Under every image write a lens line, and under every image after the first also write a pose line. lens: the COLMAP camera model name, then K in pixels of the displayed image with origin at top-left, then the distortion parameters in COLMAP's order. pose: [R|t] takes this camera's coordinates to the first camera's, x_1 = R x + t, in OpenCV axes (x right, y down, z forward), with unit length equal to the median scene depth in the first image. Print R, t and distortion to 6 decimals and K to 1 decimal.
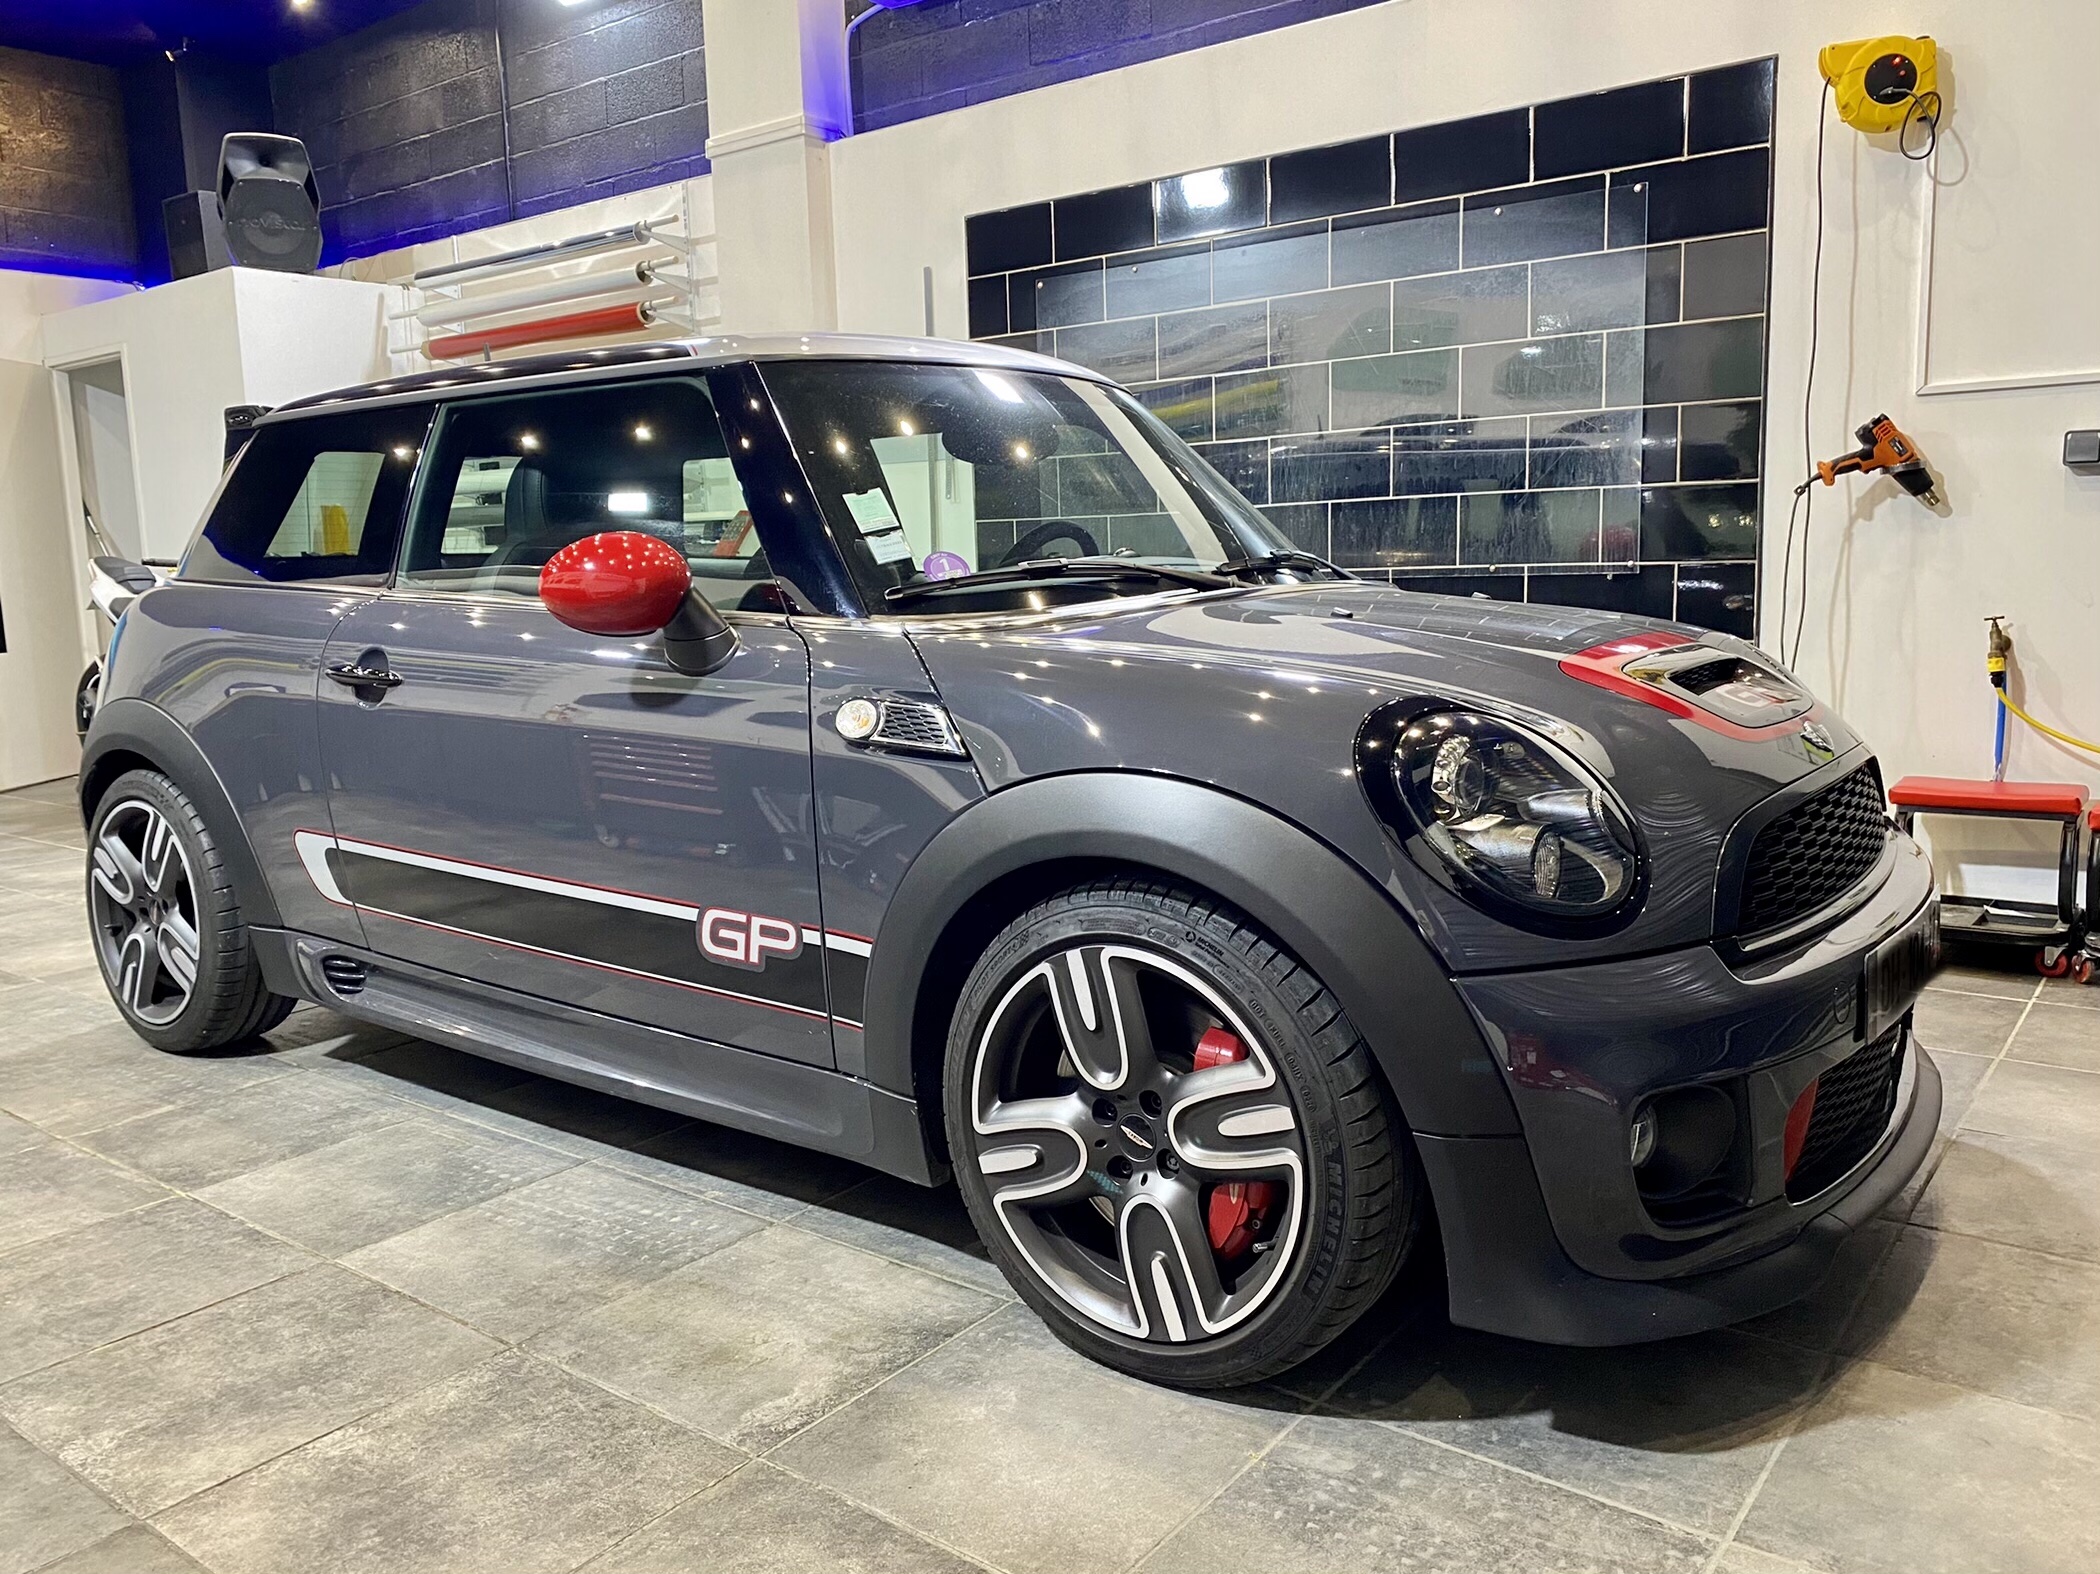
lens RADIAL K [[1596.3, 0, 1063.6], [0, 1596.3, 779.8], [0, 0, 1]] dist [0.029127, -0.024093]
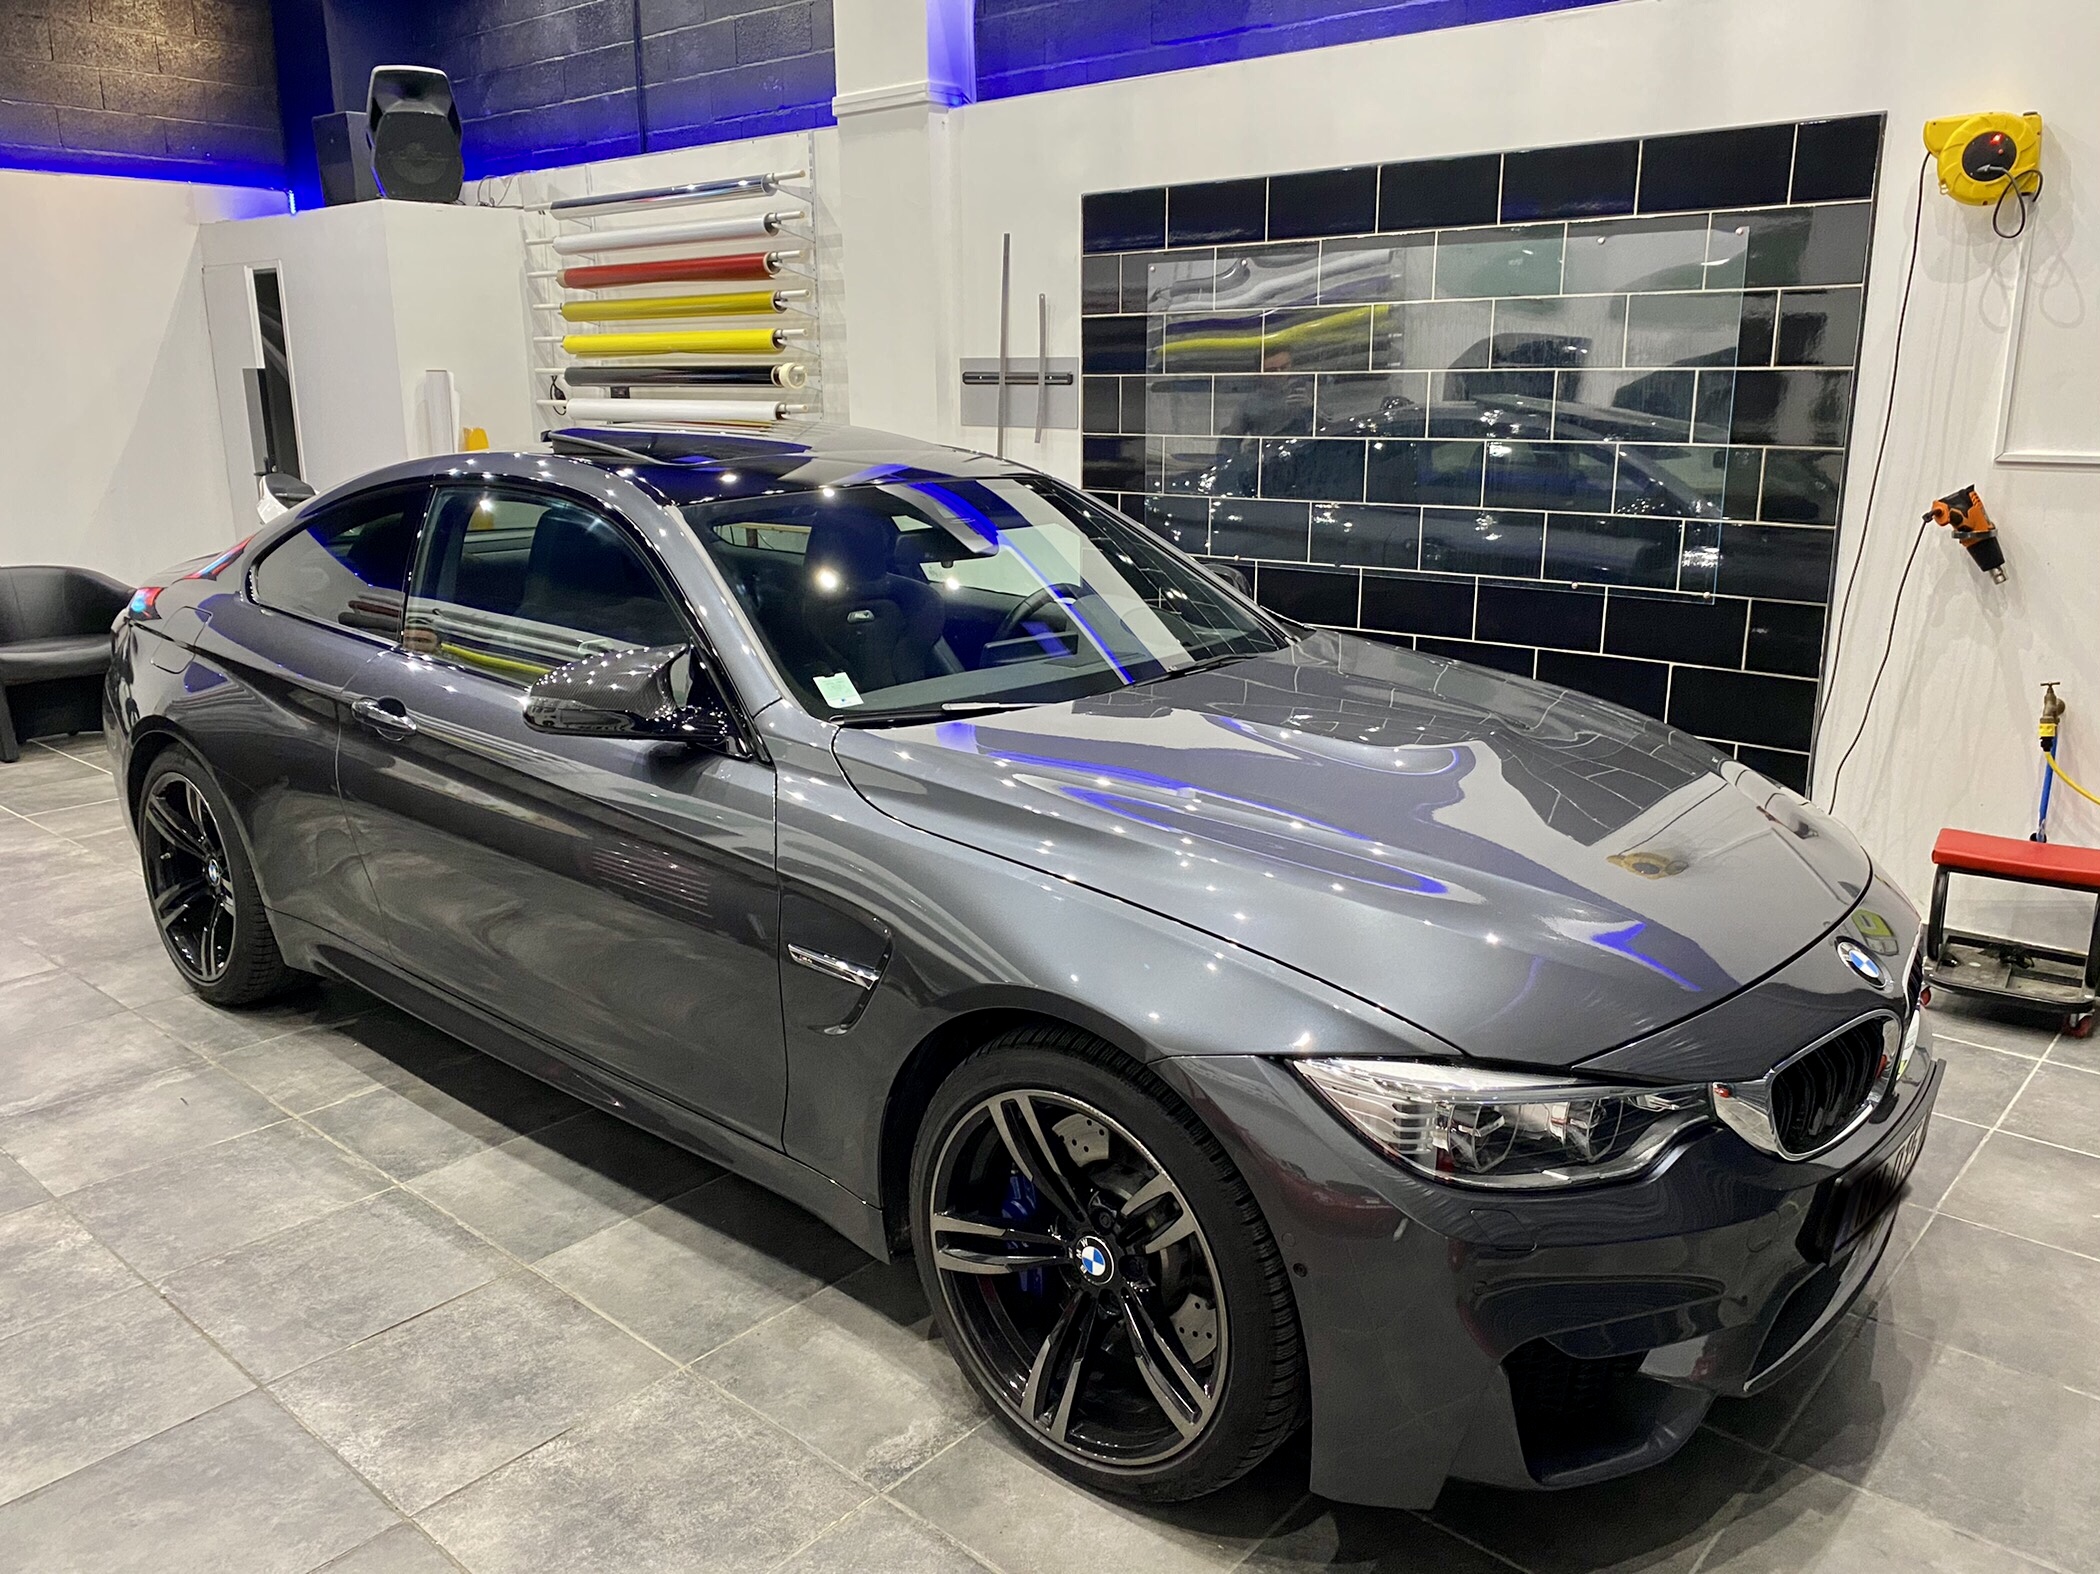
lens RADIAL K [[1596.3, 0, 1062.0], [0, 1596.3, 771.5], [0, 0, 1]] dist [0.029127, -0.024093]
pose [[0.997464, 0.039164, -0.059435, 0.002330], [-0.032899, 0.994142, 0.102956, -0.175356], [0.063119, -0.100740, 0.992909, -0.116025]]
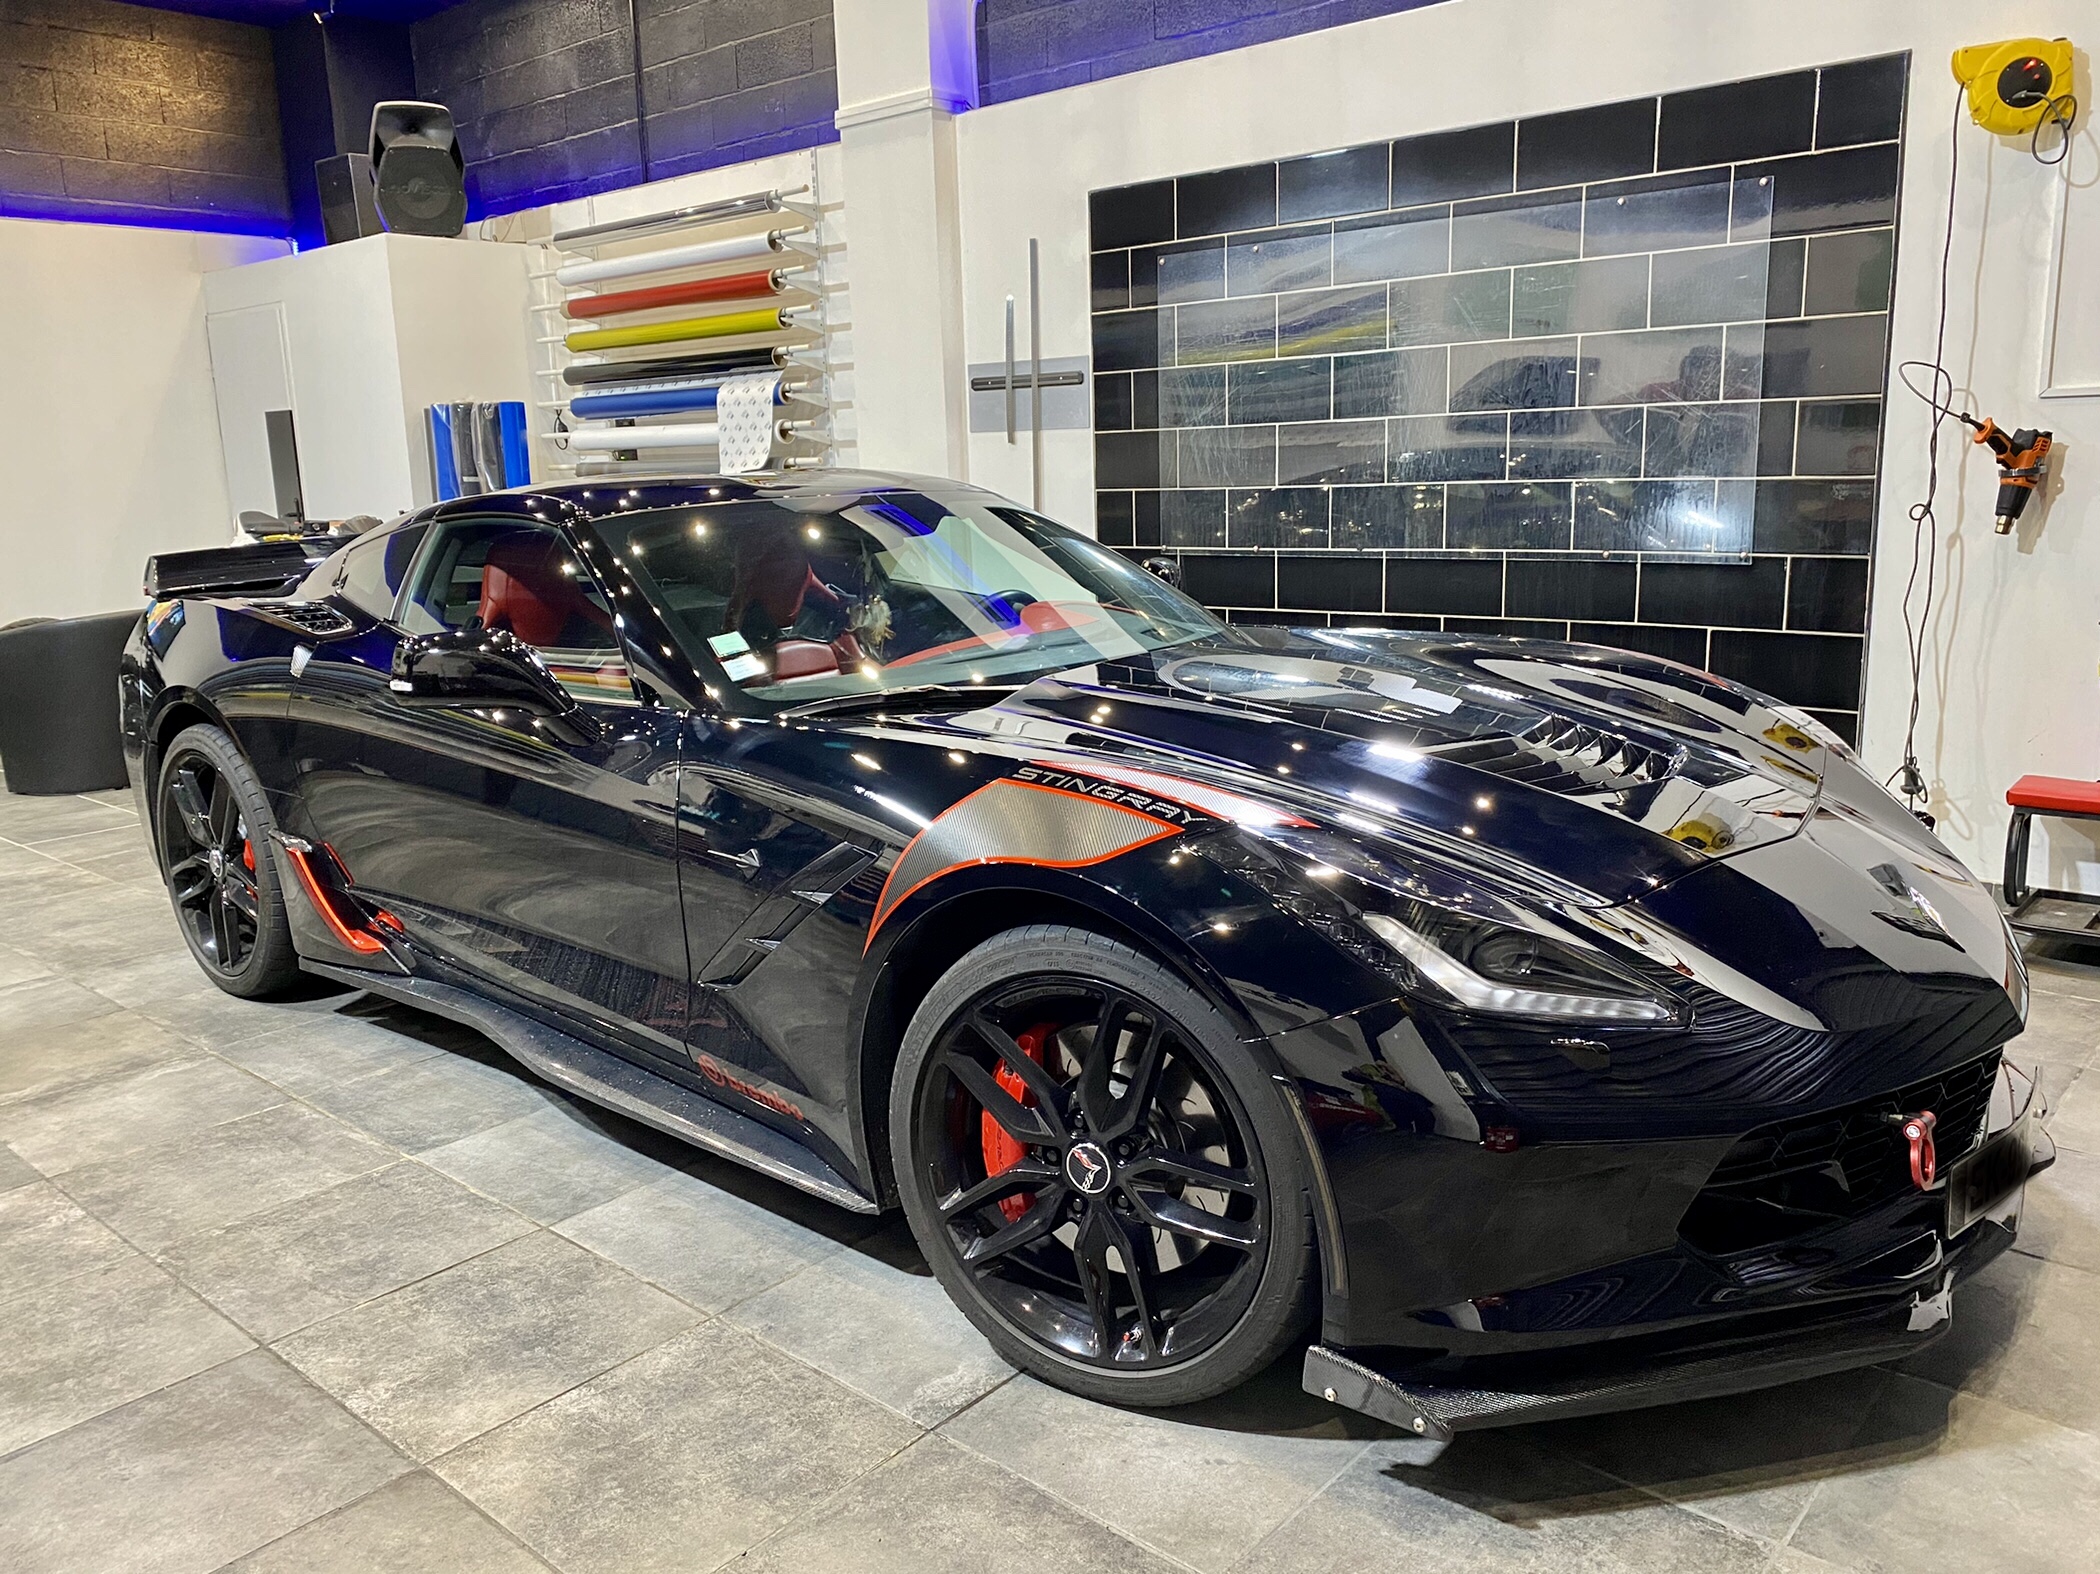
lens RADIAL K [[1596.3, 0, 1059.8], [0, 1596.3, 778.8], [0, 0, 1]] dist [0.029127, -0.024093]
pose [[0.997840, 0.012683, -0.064461, -0.018402], [-0.008864, 0.998208, 0.059187, -0.075707], [0.065096, -0.058488, 0.996163, -0.078686]]
